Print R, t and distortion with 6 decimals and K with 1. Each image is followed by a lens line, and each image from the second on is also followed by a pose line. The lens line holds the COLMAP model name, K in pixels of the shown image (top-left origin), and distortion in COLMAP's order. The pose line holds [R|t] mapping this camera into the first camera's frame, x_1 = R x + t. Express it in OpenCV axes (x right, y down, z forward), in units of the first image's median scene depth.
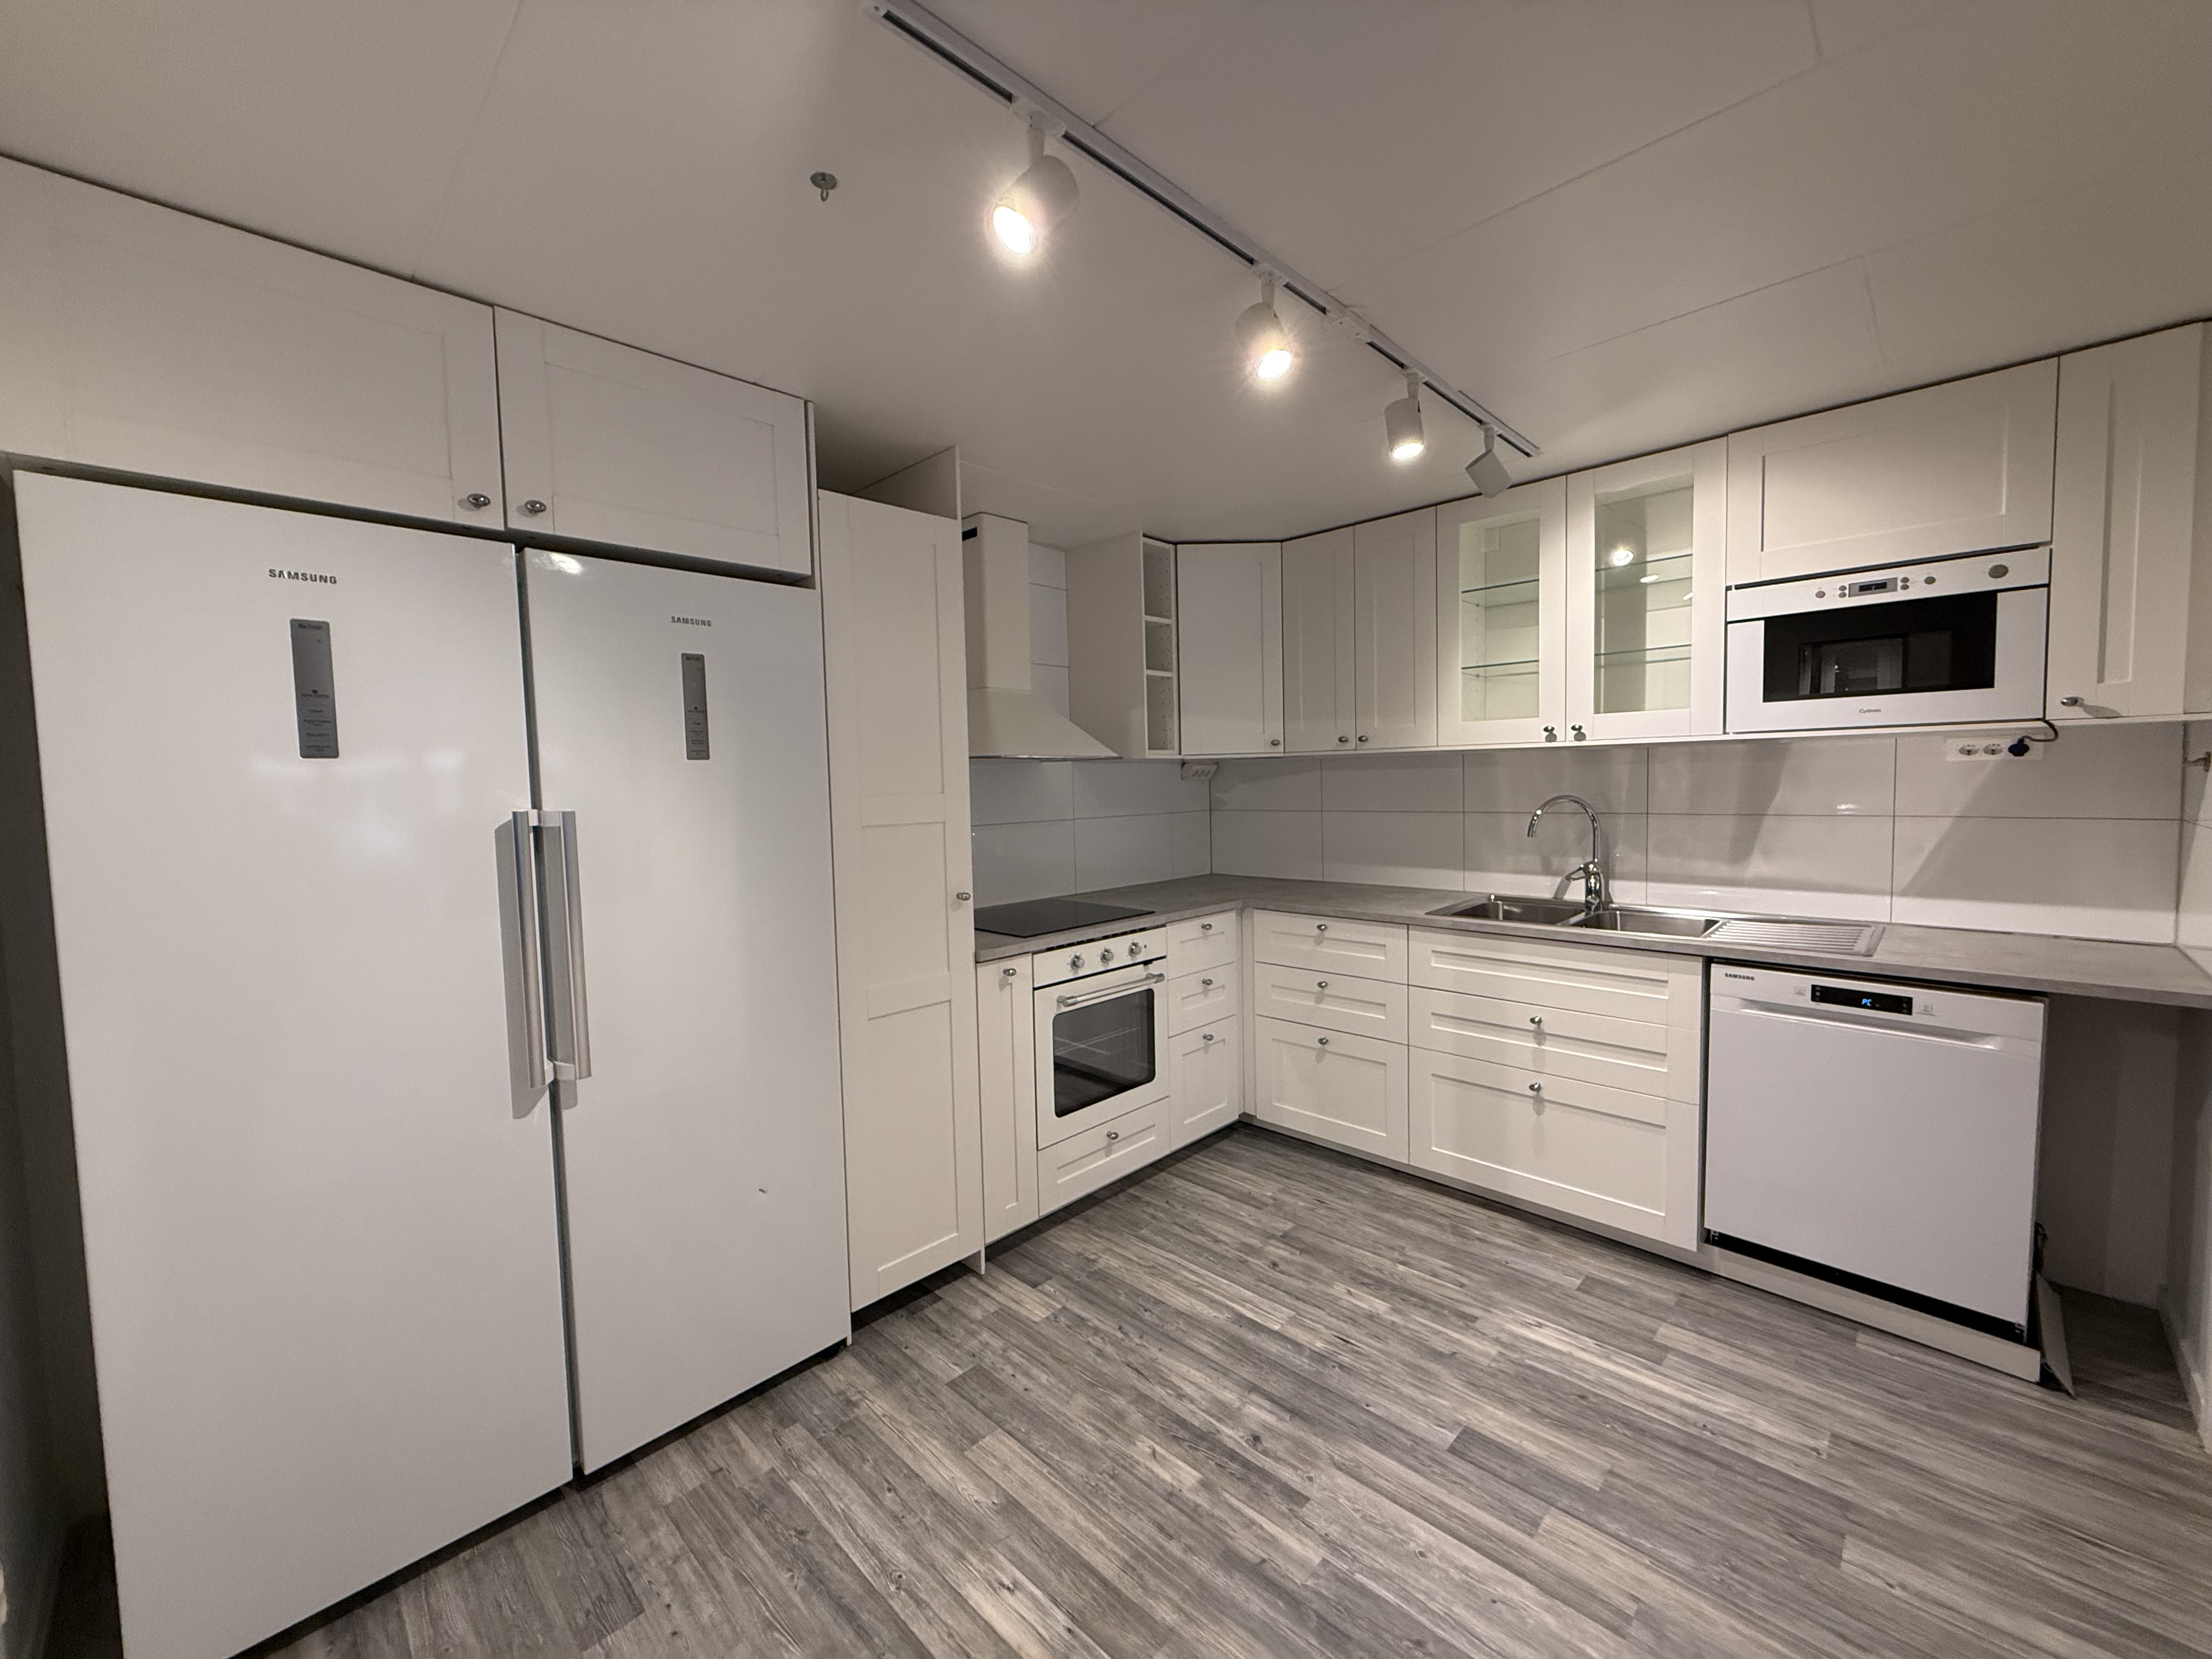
lens RADIAL K [[873.4, 0, 1101.5], [0, 873.4, 827.8], [0, 0, 1]] dist [-0.000508, -0.000161]
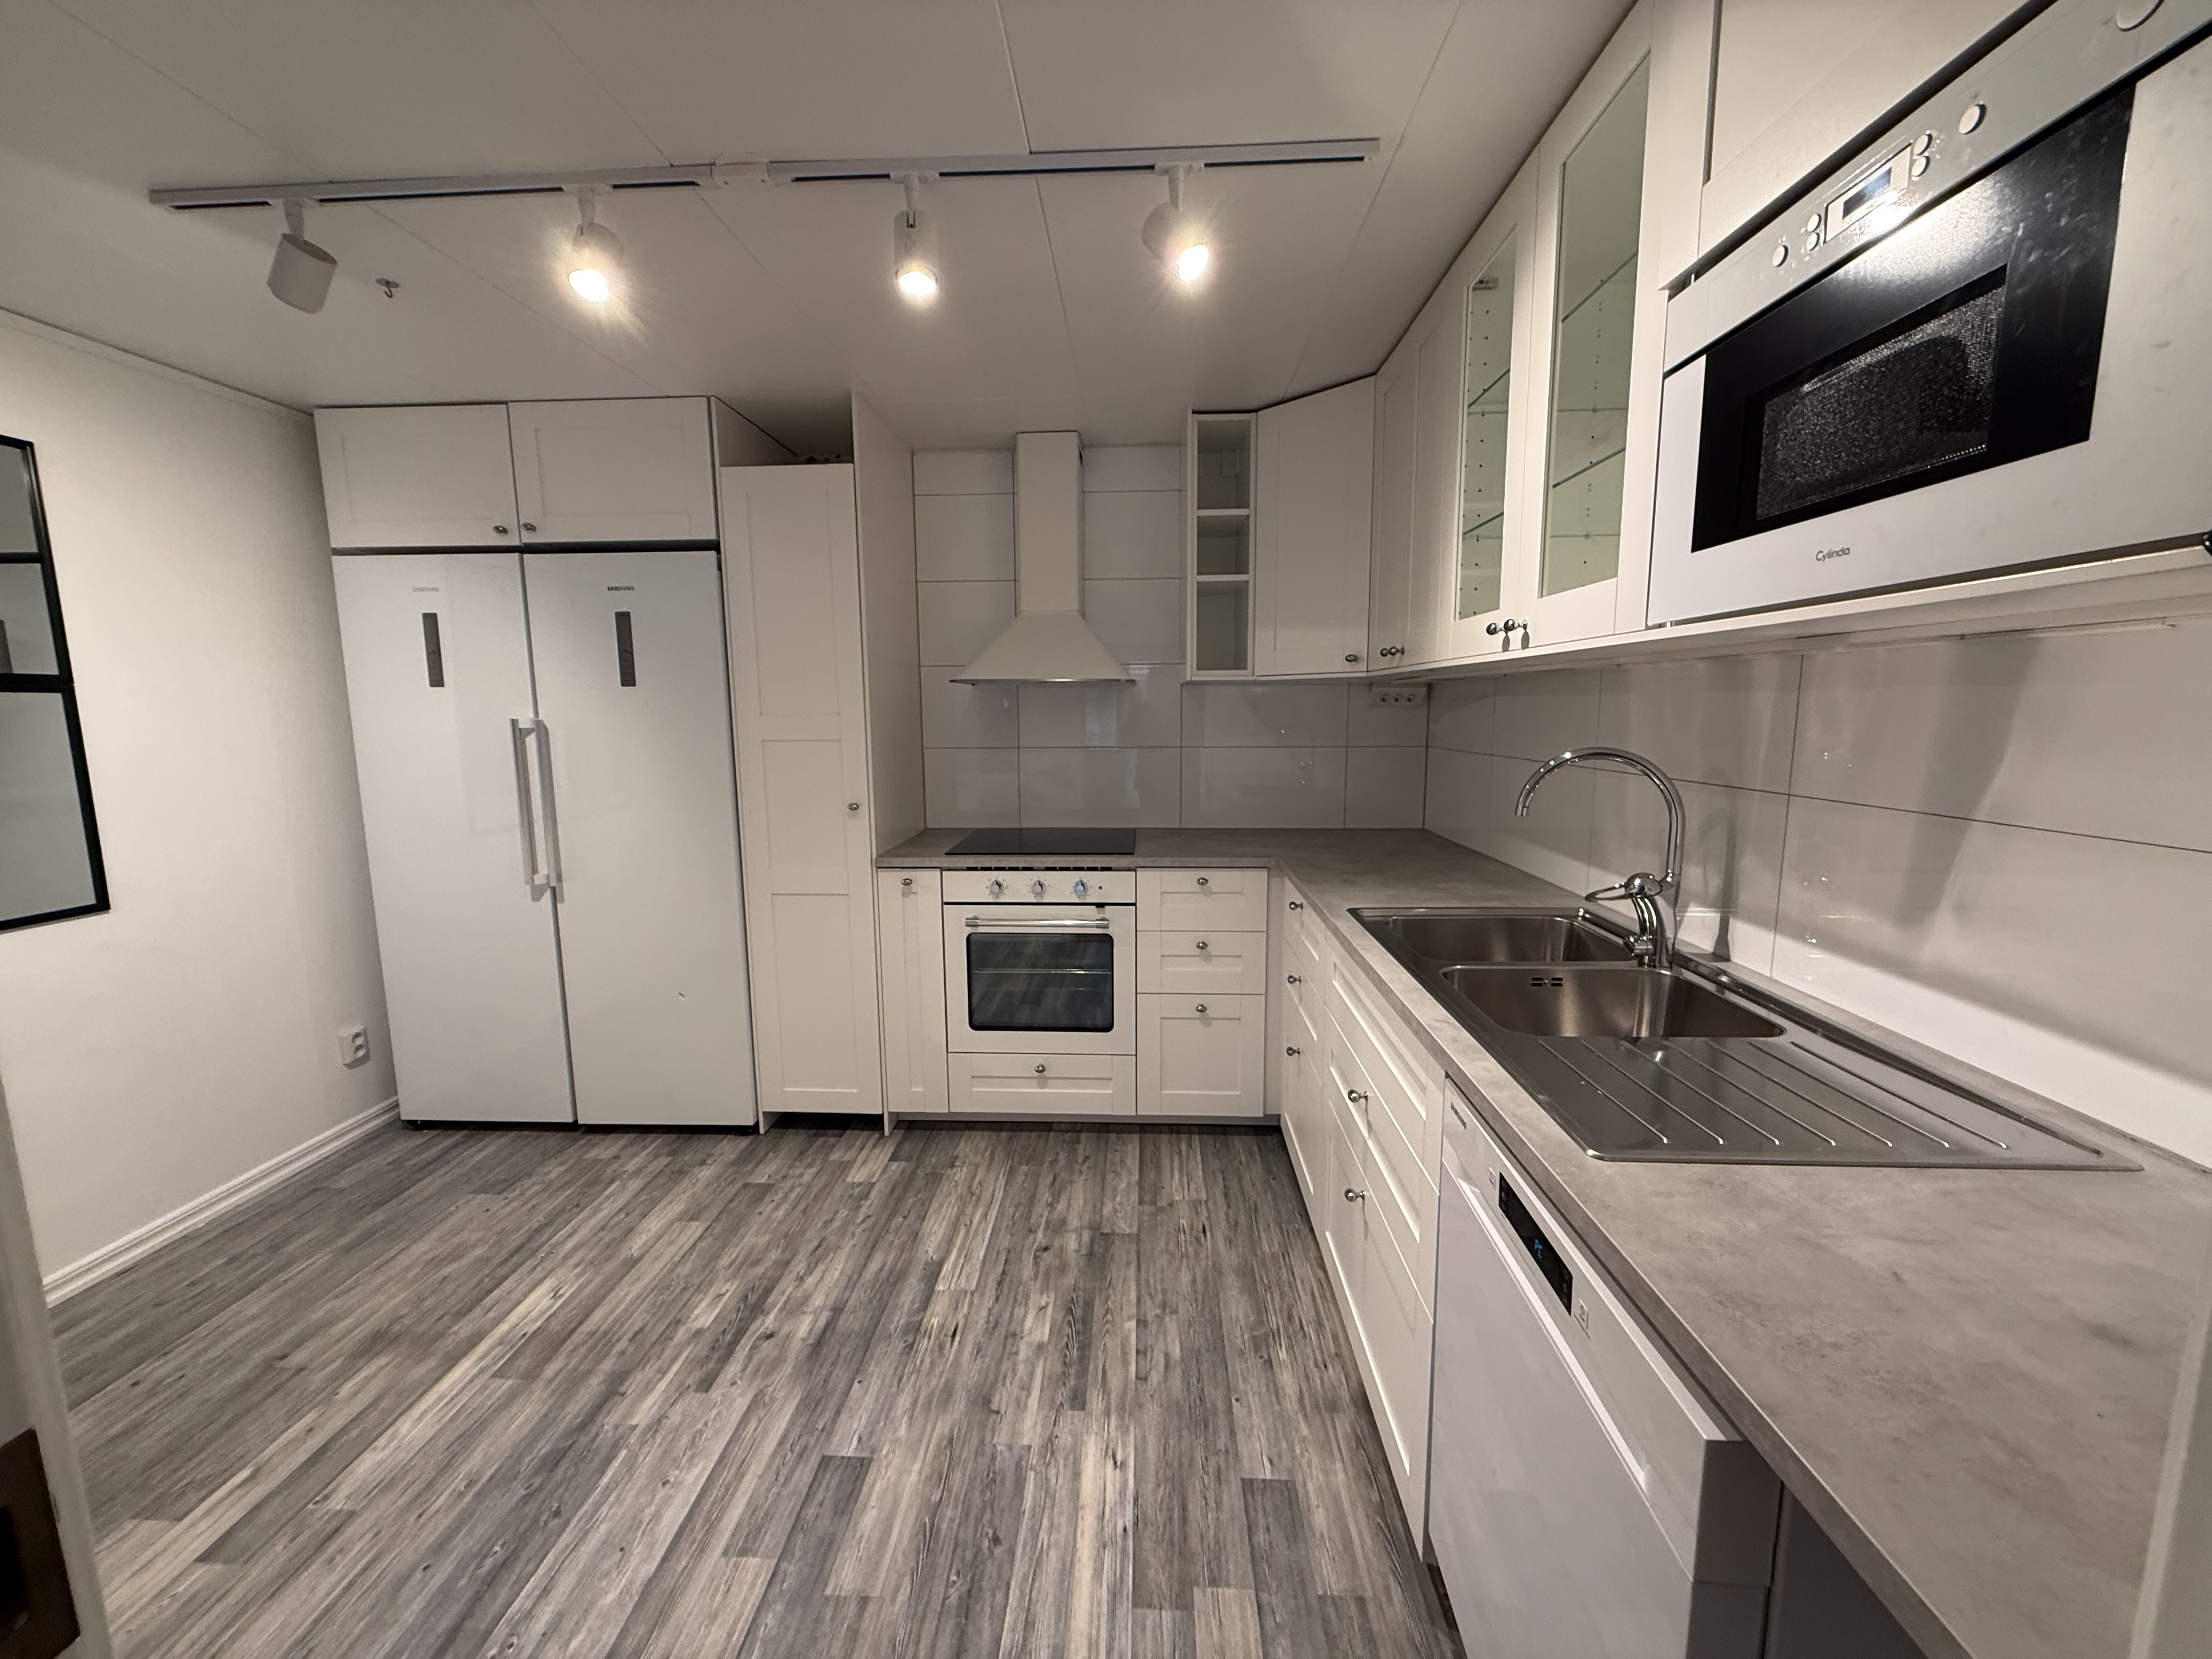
lens RADIAL K [[873.4, 0, 1101.5], [0, 873.4, 827.8], [0, 0, 1]] dist [-0.000508, -0.000161]
pose [[0.666433, 0.120705, -0.735729, 1.002059], [-0.050360, 0.991842, 0.117107, -0.048425], [0.743862, -0.040993, 0.667074, 0.539293]]
